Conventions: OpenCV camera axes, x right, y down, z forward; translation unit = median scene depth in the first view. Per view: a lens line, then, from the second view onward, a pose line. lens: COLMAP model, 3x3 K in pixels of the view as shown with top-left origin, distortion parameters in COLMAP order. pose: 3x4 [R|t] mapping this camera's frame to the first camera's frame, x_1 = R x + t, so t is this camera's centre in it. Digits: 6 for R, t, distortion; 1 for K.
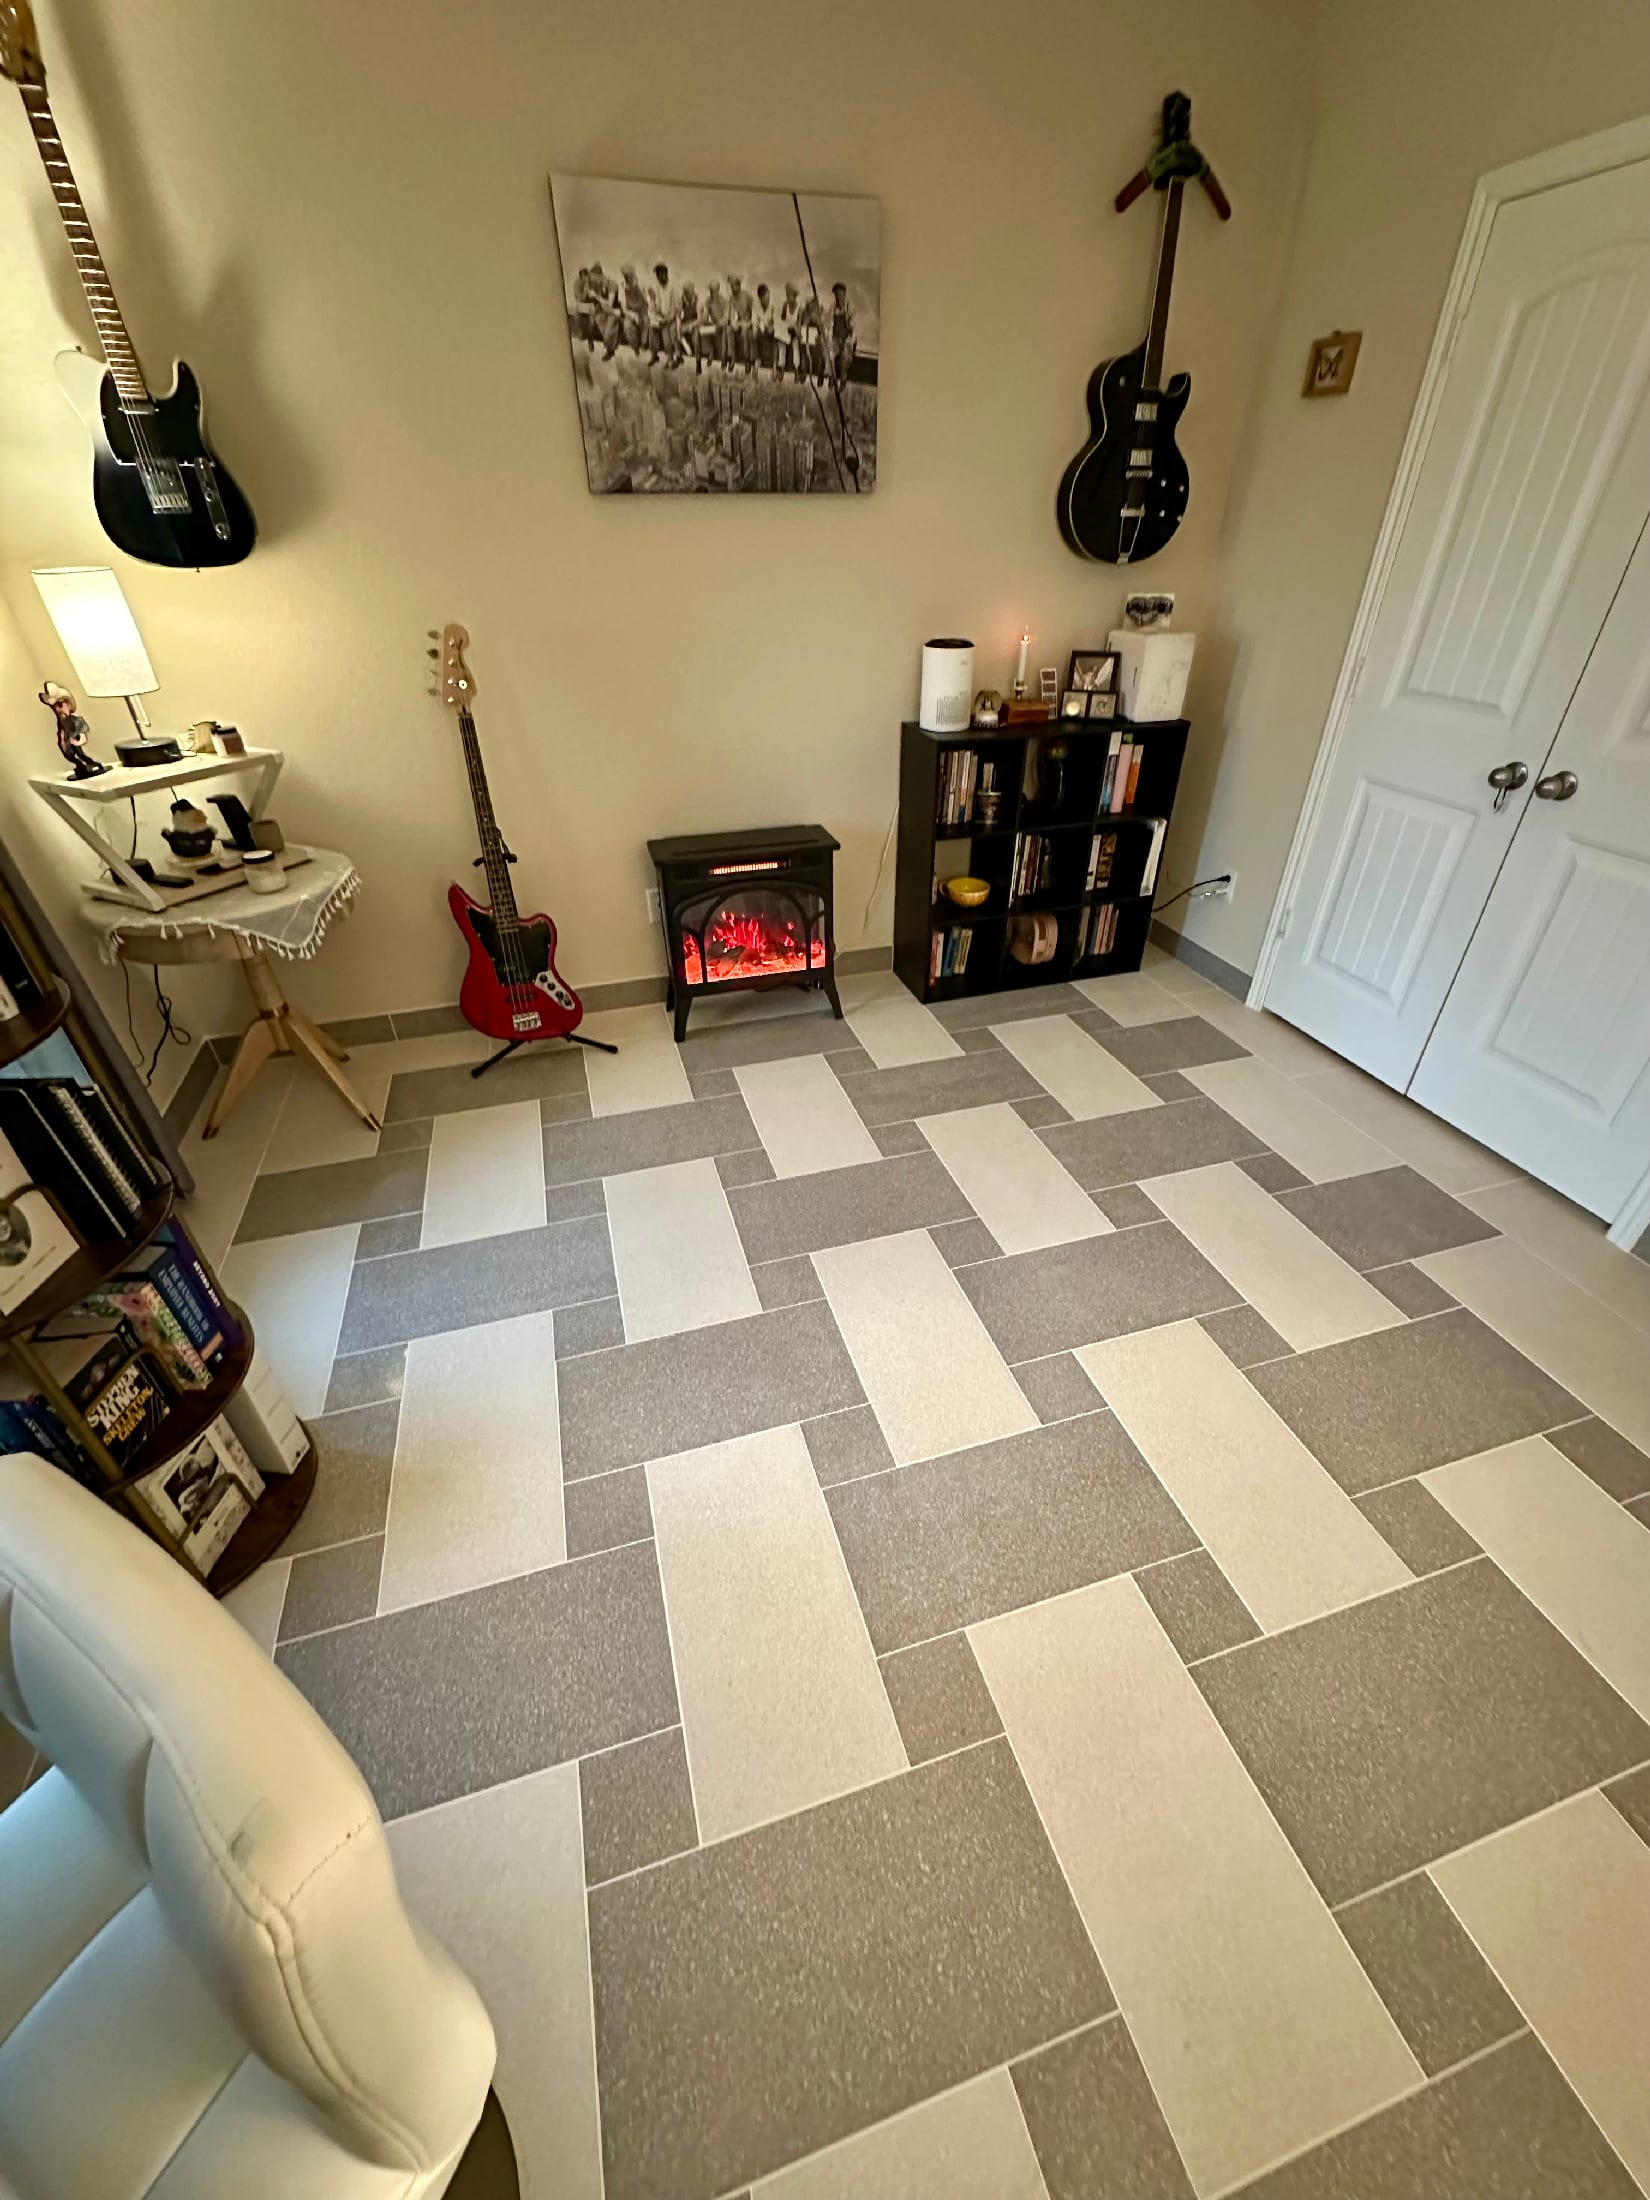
lens RADIAL K [[869.1, 0, 831.8], [0, 869.1, 1112.2], [0, 0, 1]] dist [-0.010281, 0.000115]
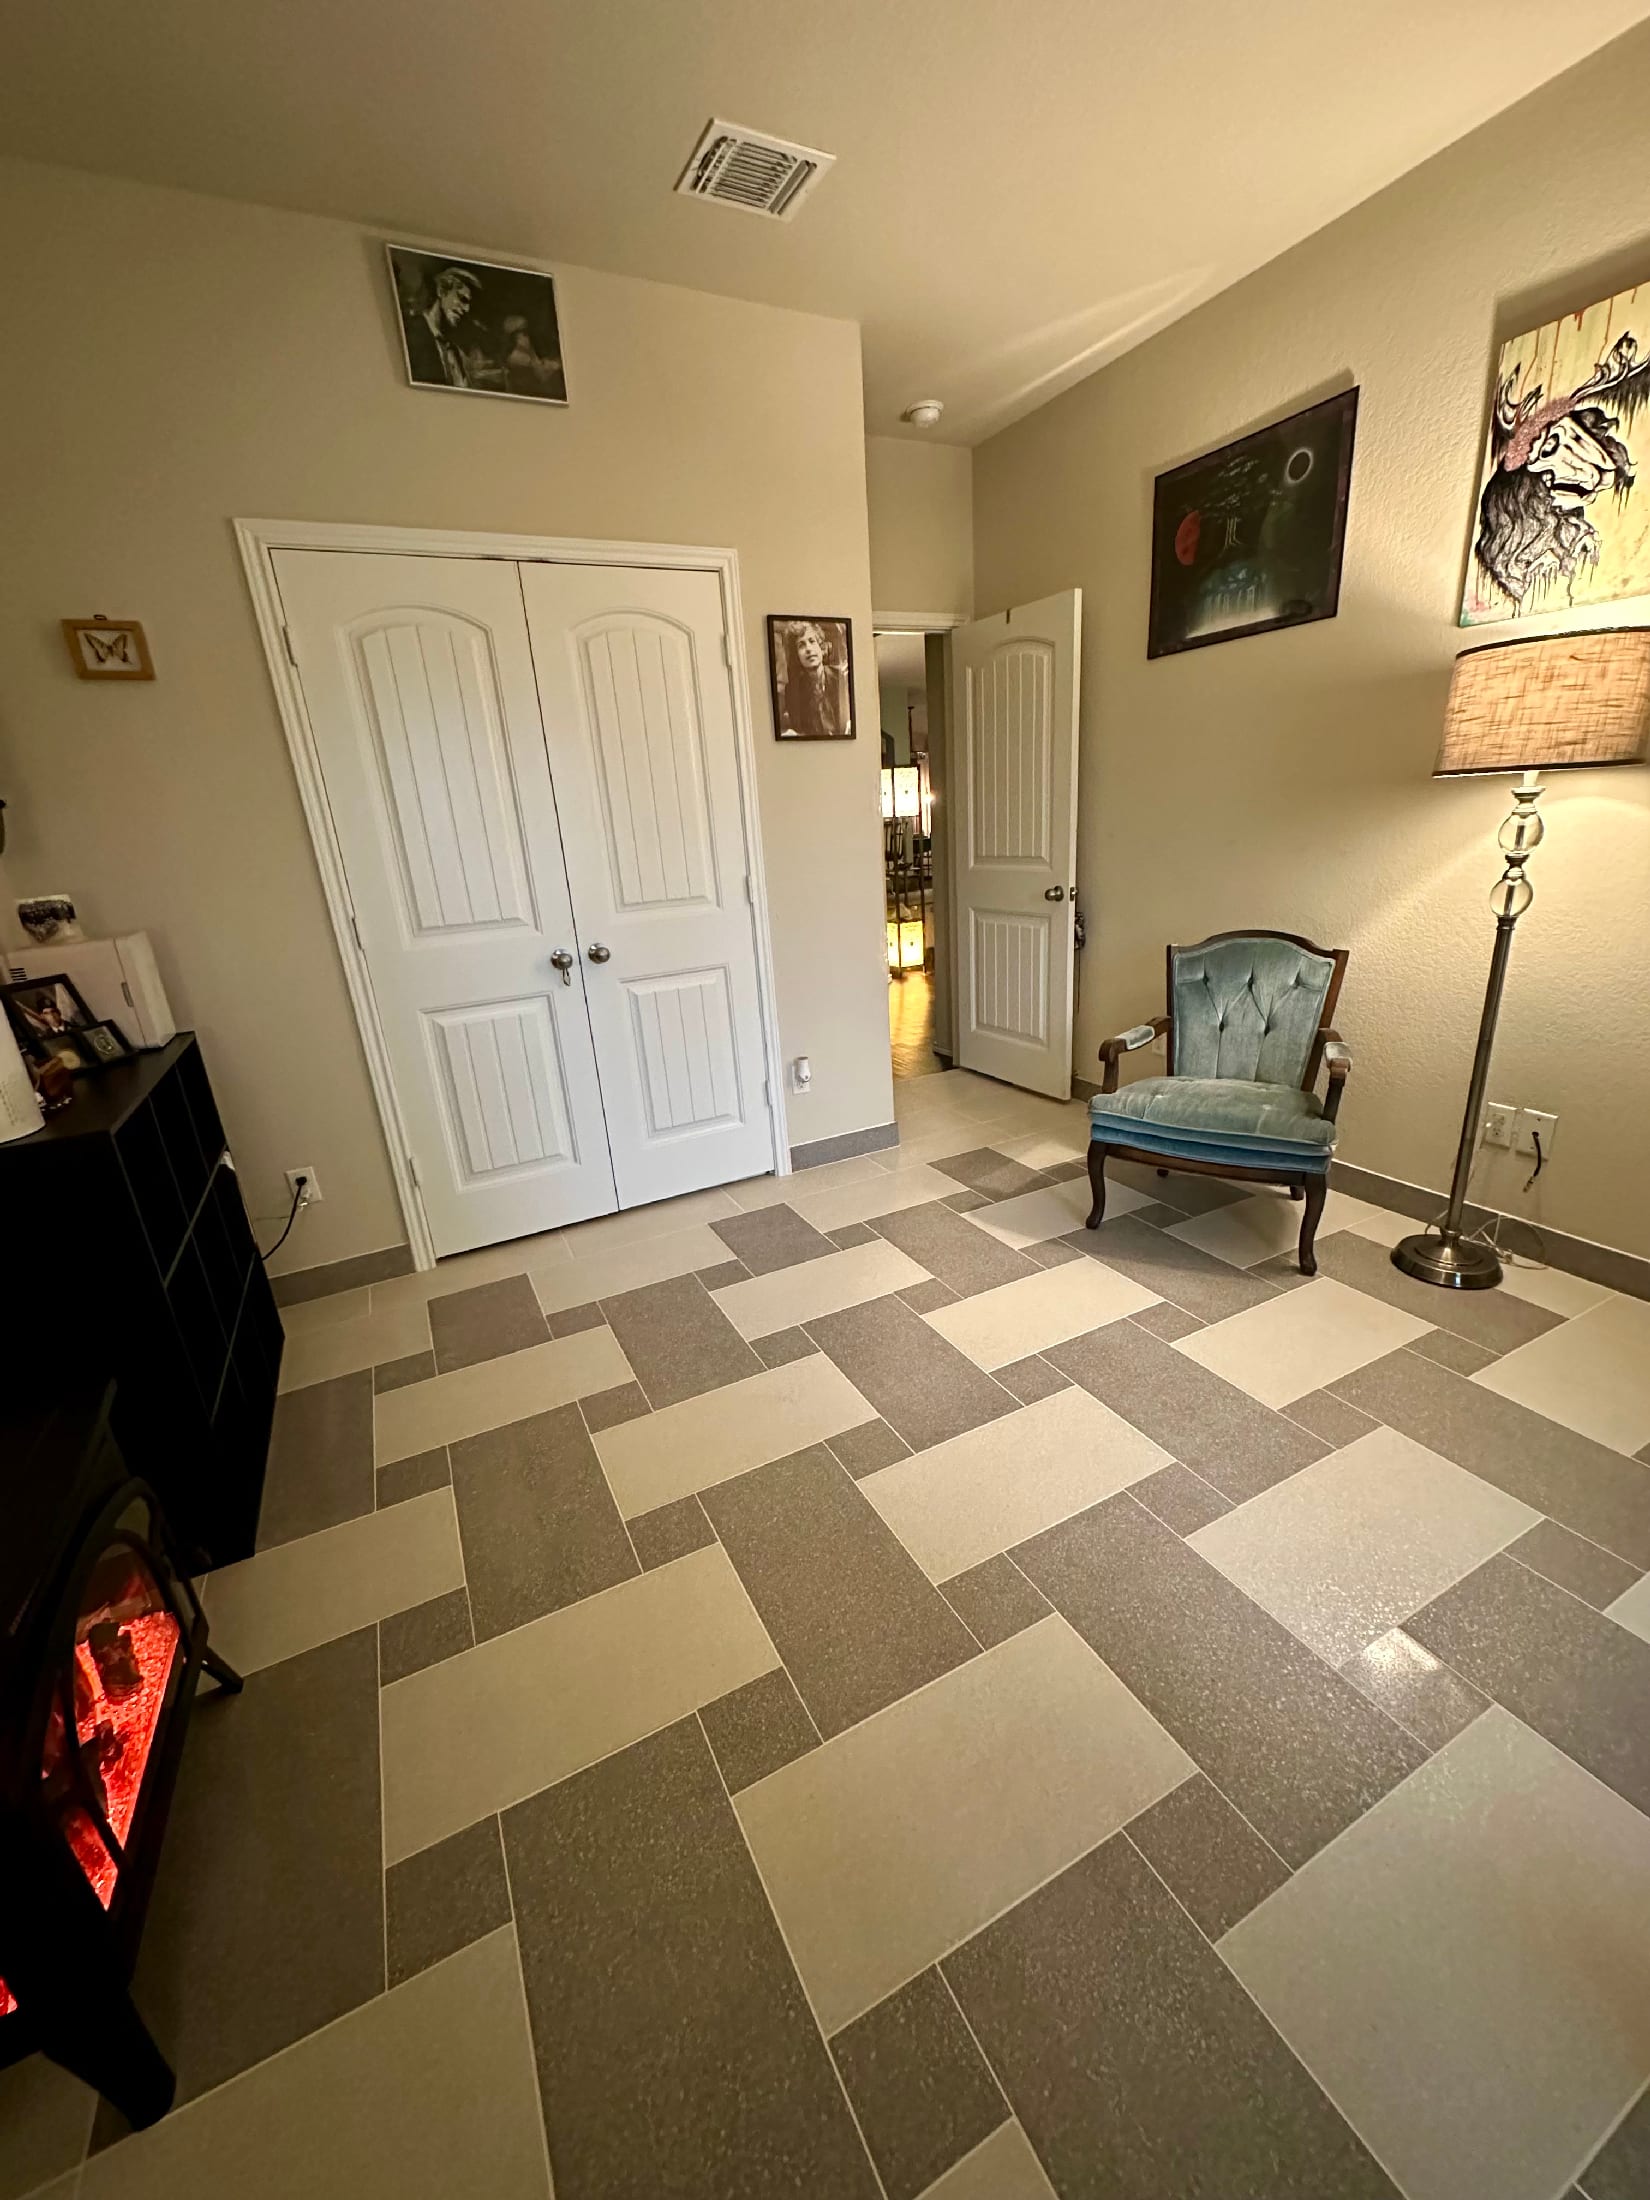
lens RADIAL K [[890.1, 0, 825.0], [0, 890.1, 1100.0], [0, 0, 1]] dist [0.034183, -0.027115]
pose [[-0.177921, -0.287544, 0.941096, -0.524102], [0.610704, 0.717634, 0.334725, -0.385111], [-0.771612, 0.634286, 0.047923, 0.659986]]
